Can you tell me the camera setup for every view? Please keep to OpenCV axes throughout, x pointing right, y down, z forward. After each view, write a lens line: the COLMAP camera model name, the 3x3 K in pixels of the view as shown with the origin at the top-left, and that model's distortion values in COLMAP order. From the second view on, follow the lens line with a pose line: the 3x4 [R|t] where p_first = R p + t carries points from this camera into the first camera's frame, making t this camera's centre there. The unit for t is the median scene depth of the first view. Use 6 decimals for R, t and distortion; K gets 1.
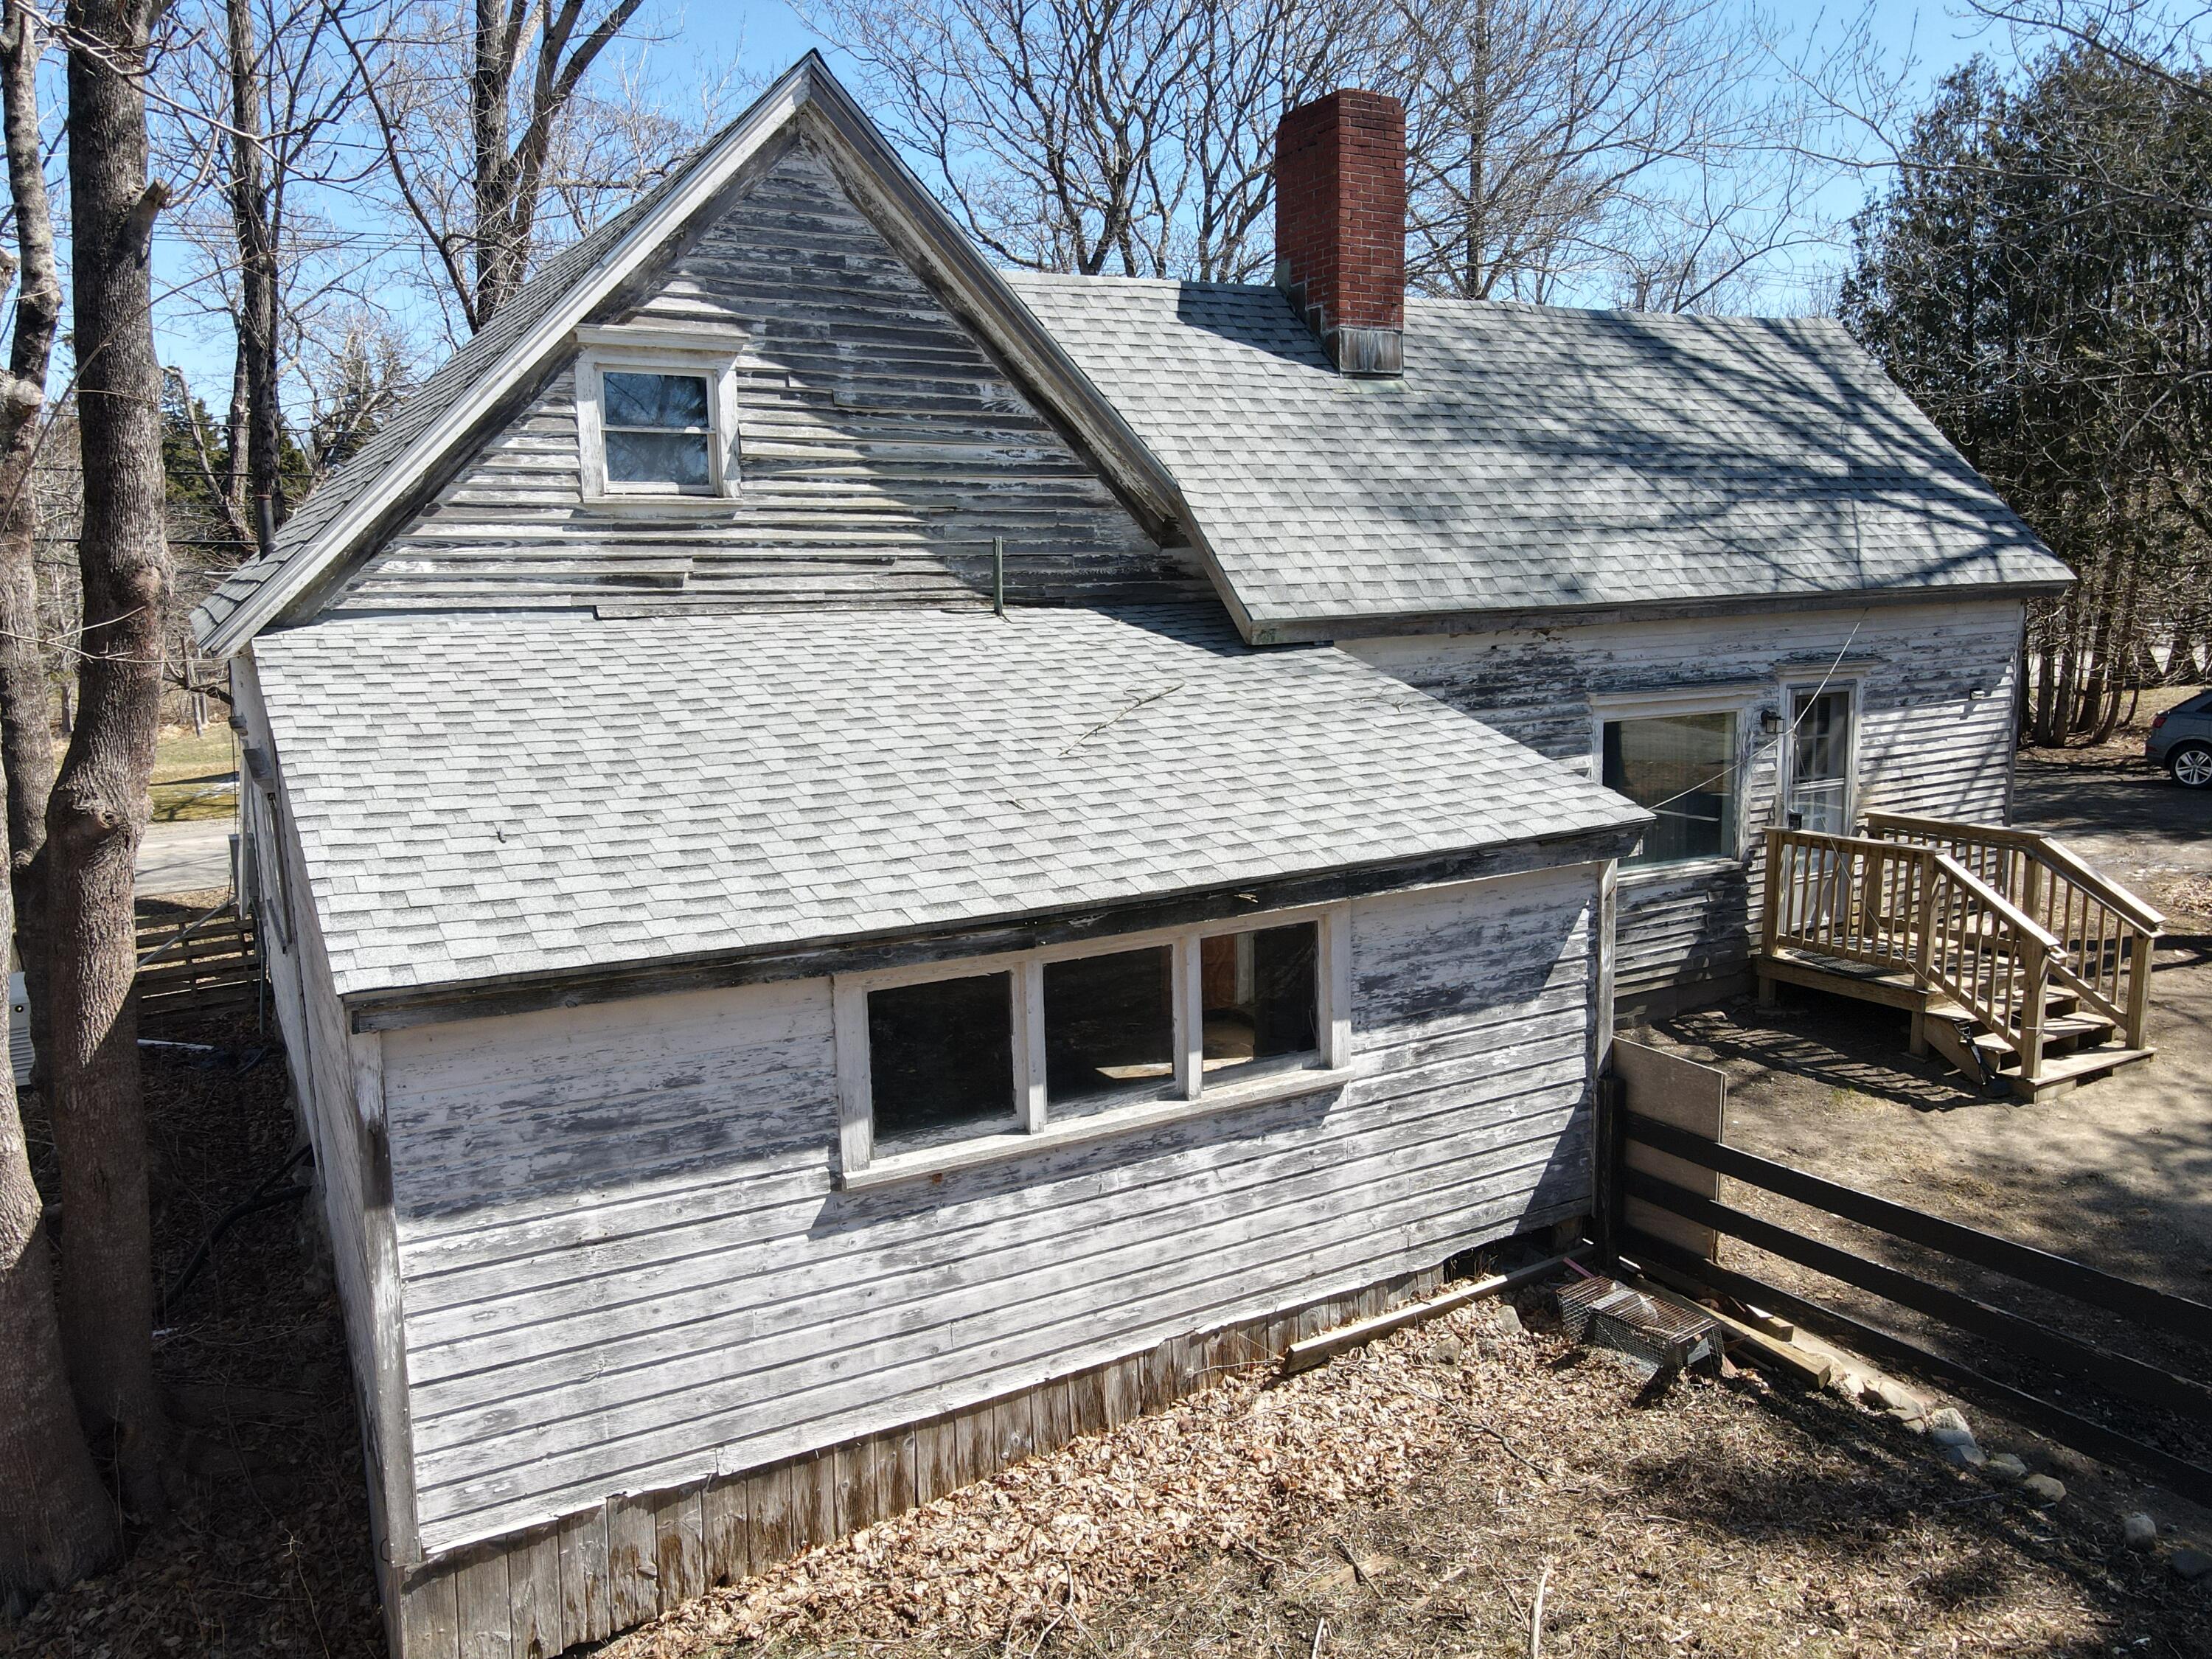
lens RADIAL K [[1564.1, 0, 1109.6], [0, 1564.1, 819.1], [0, 0, 1]] dist [0.008389, 0.015416]
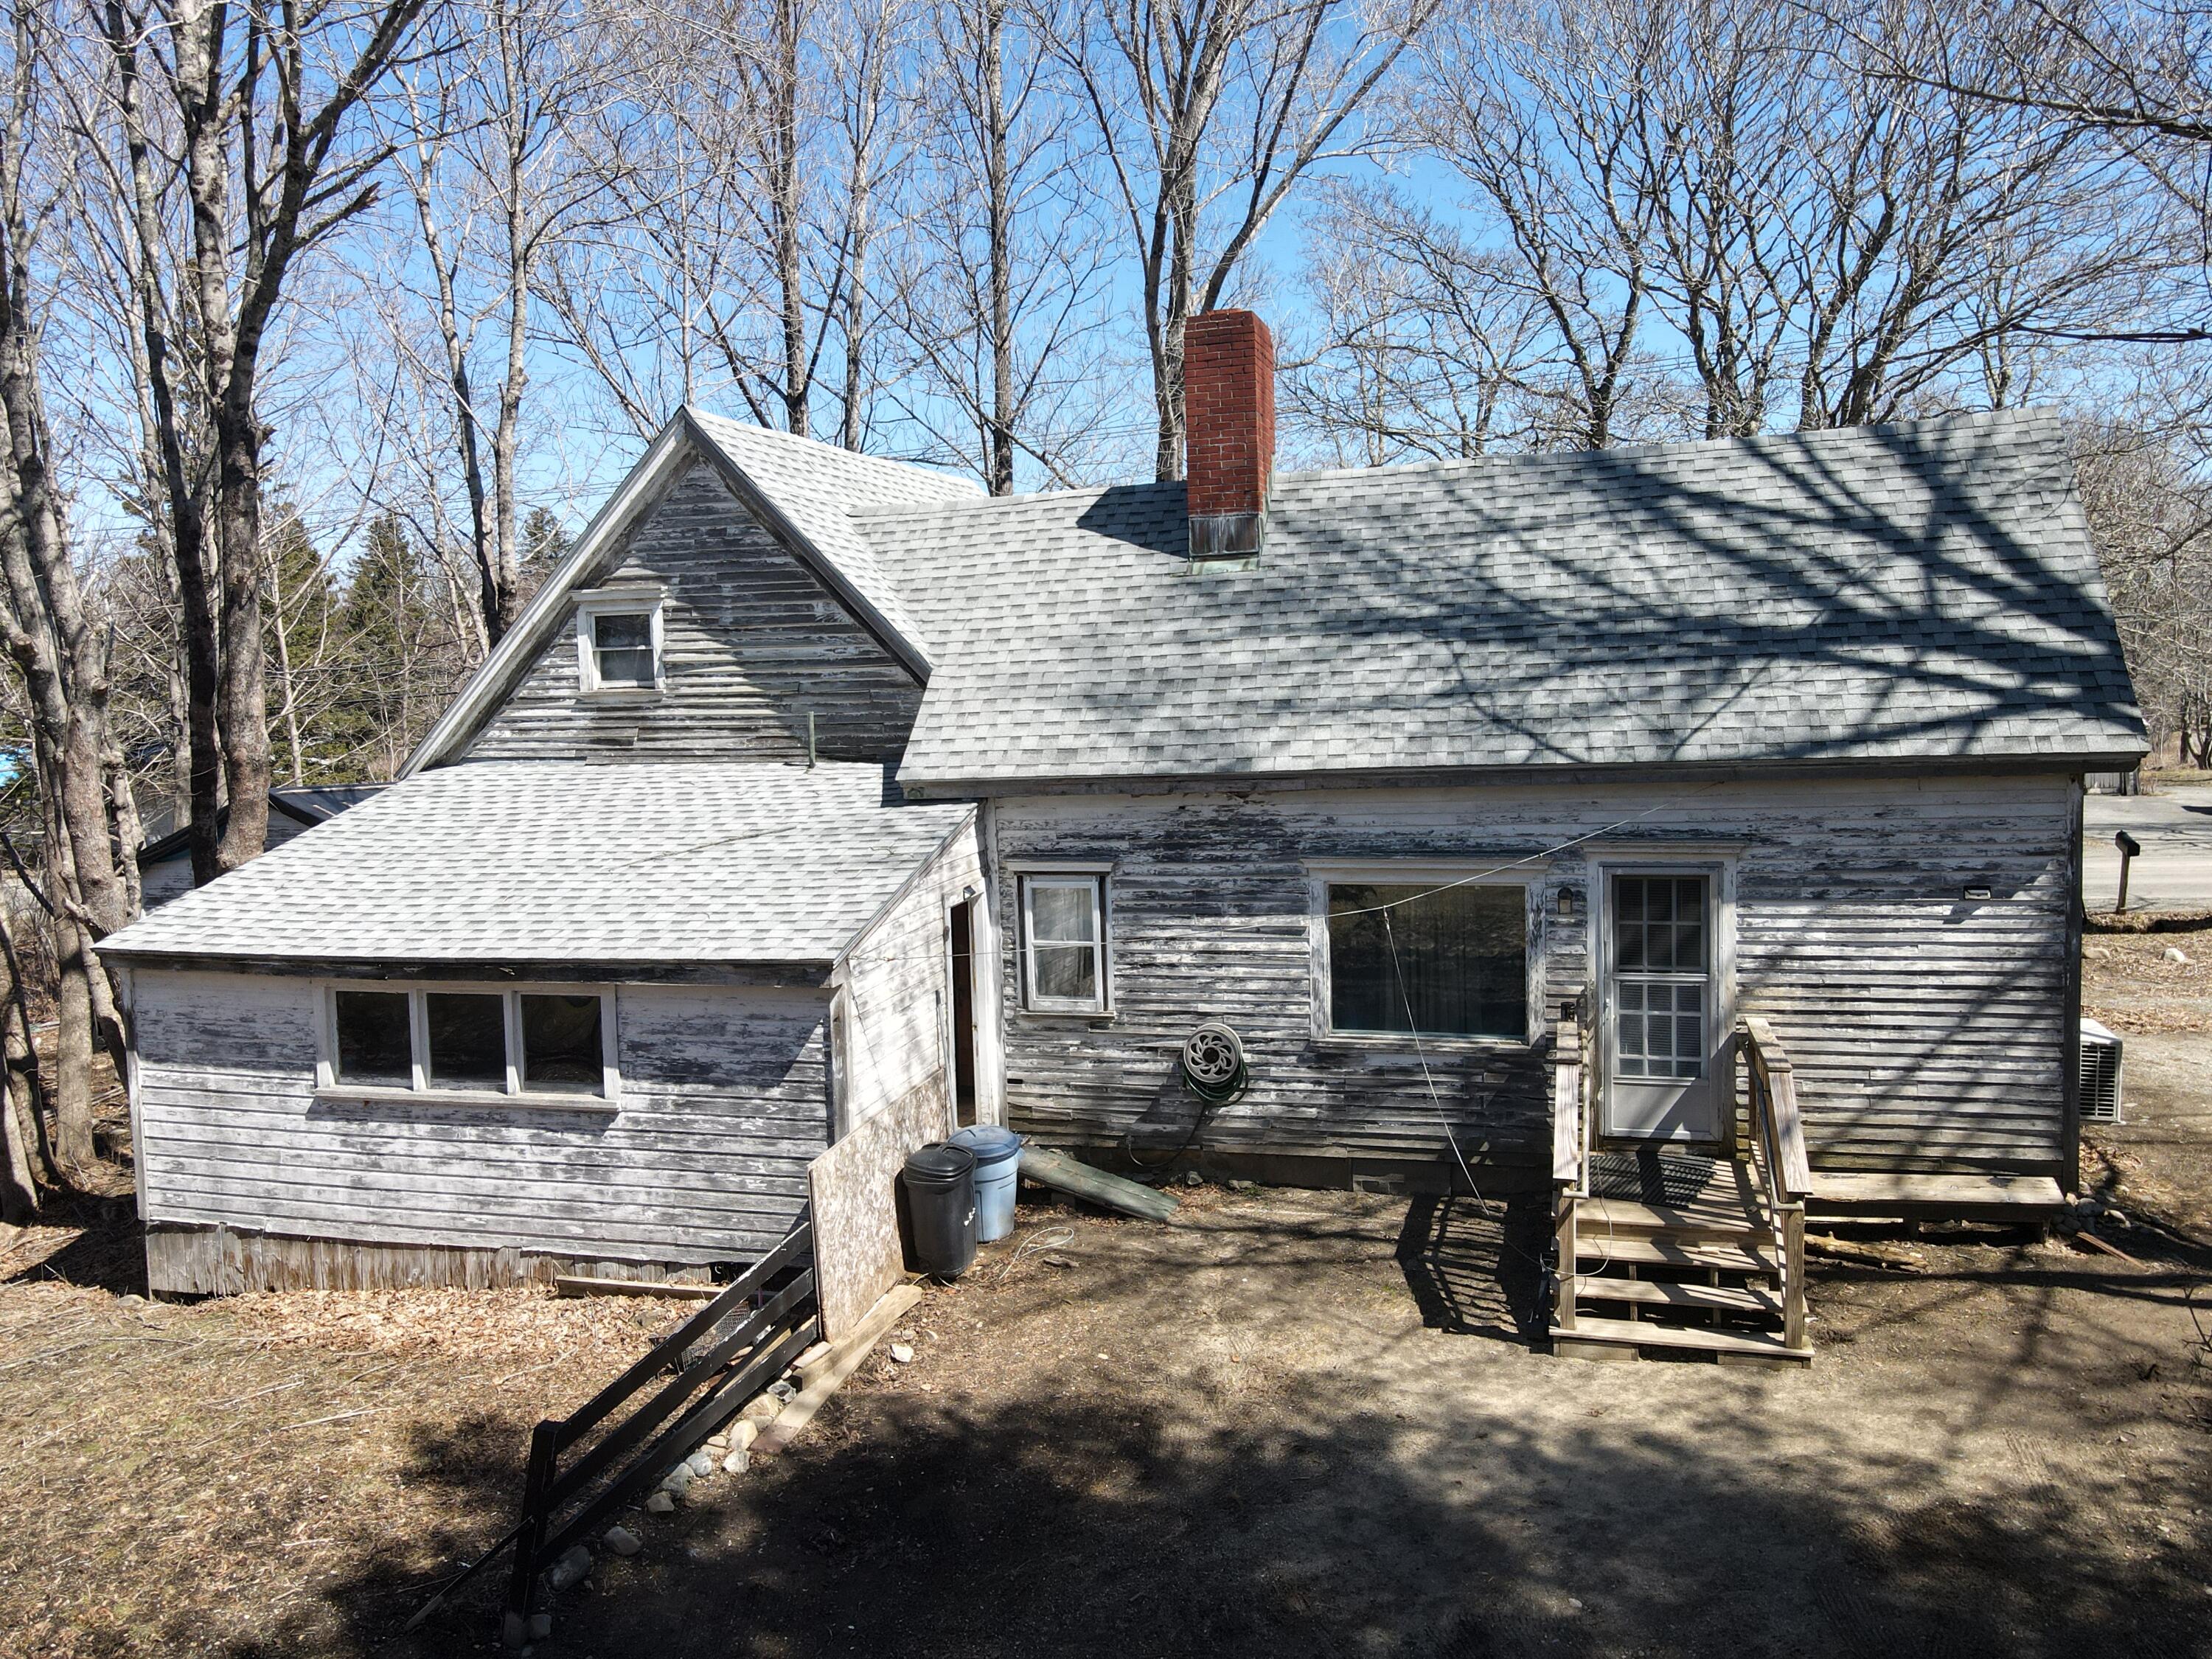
lens RADIAL K [[1564.1, 0, 1116.5], [0, 1564.1, 832.3], [0, 0, 1]] dist [0.008389, 0.015416]
pose [[0.714176, 0.067311, -0.696722, 1.245080], [-0.090990, 0.995847, 0.002940, -0.115235], [0.694027, 0.061295, 0.717335, 0.216607]]
